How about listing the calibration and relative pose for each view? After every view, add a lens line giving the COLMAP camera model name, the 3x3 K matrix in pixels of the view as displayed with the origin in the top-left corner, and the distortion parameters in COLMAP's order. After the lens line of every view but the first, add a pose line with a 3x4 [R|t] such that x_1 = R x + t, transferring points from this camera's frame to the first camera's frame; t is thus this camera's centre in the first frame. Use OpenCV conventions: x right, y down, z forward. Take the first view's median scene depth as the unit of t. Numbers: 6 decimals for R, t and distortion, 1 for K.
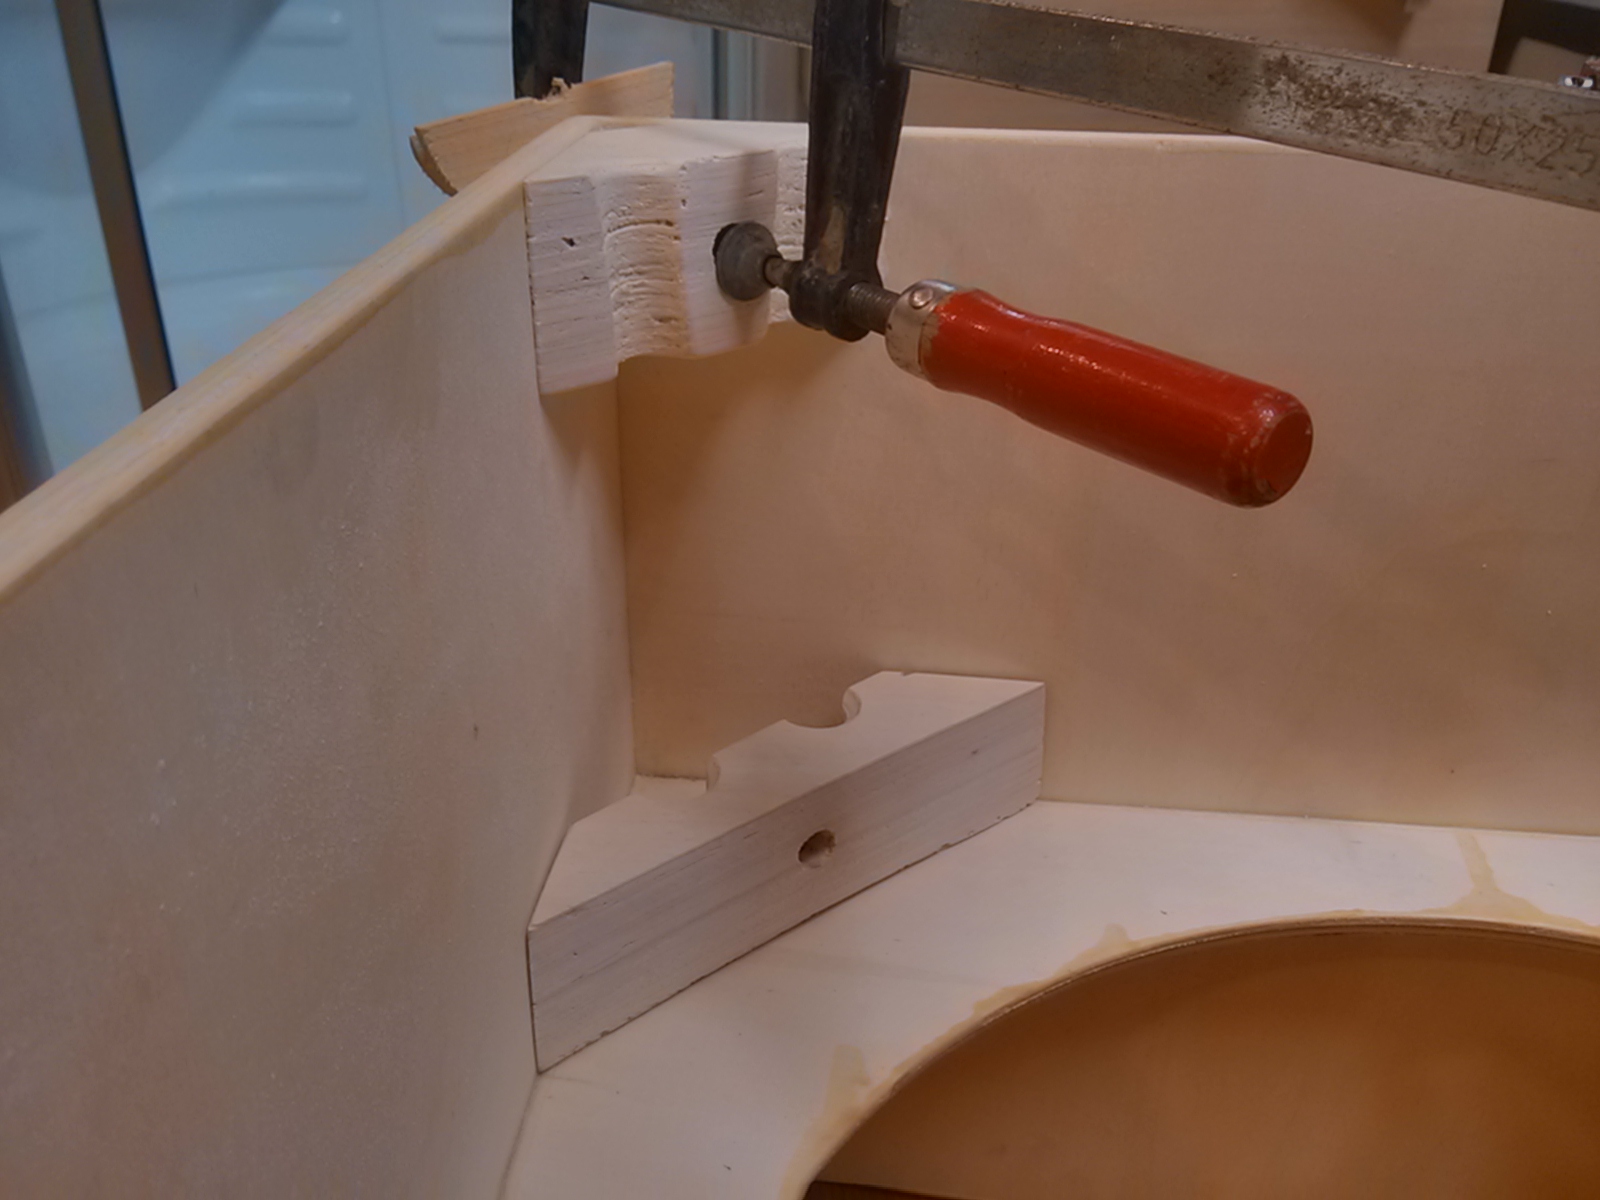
lens RADIAL K [[1323.9, 0, 800.0], [0, 1323.9, 600.0], [0, 0, 1]] dist [0.056629, -0.119989]
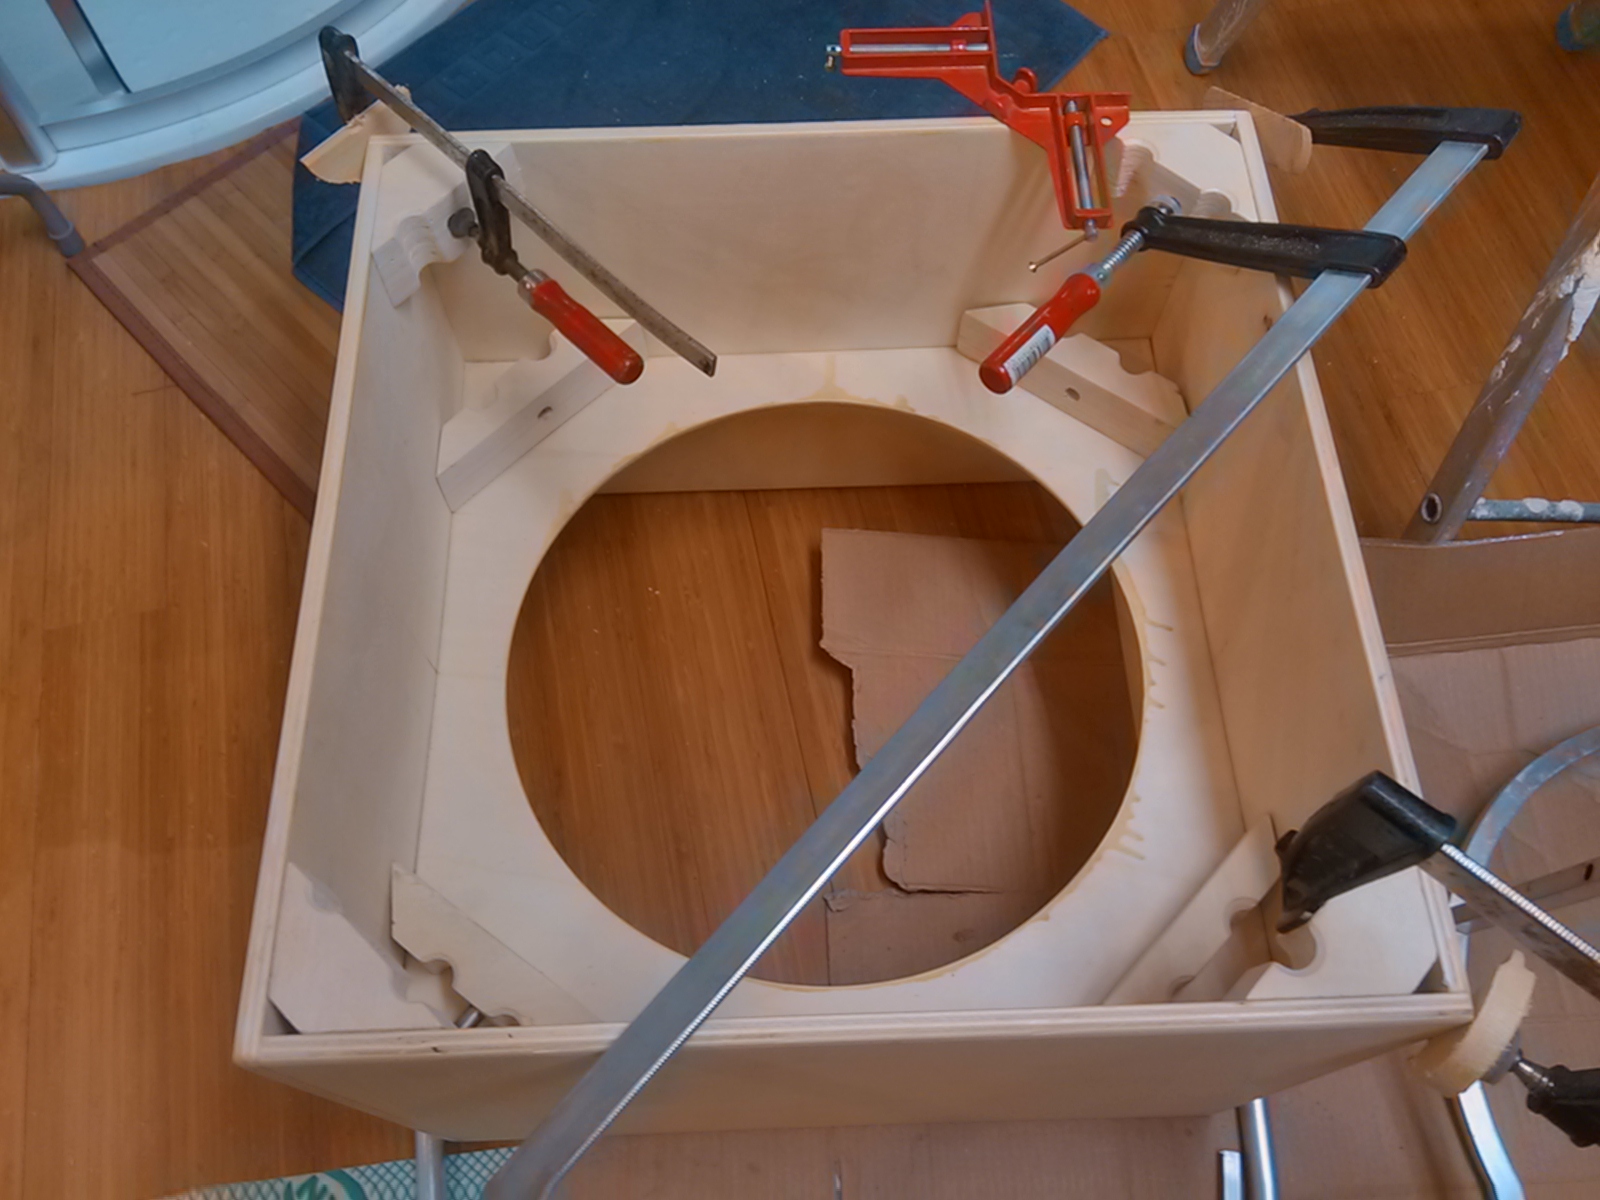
lens RADIAL K [[1323.9, 0, 800.0], [0, 1323.9, 600.0], [0, 0, 1]] dist [0.056629, -0.119989]
pose [[0.991721, -0.121009, 0.042969, 0.372935], [0.073161, 0.807447, 0.585385, -1.043405], [-0.105532, -0.577395, 0.809616, -1.383219]]
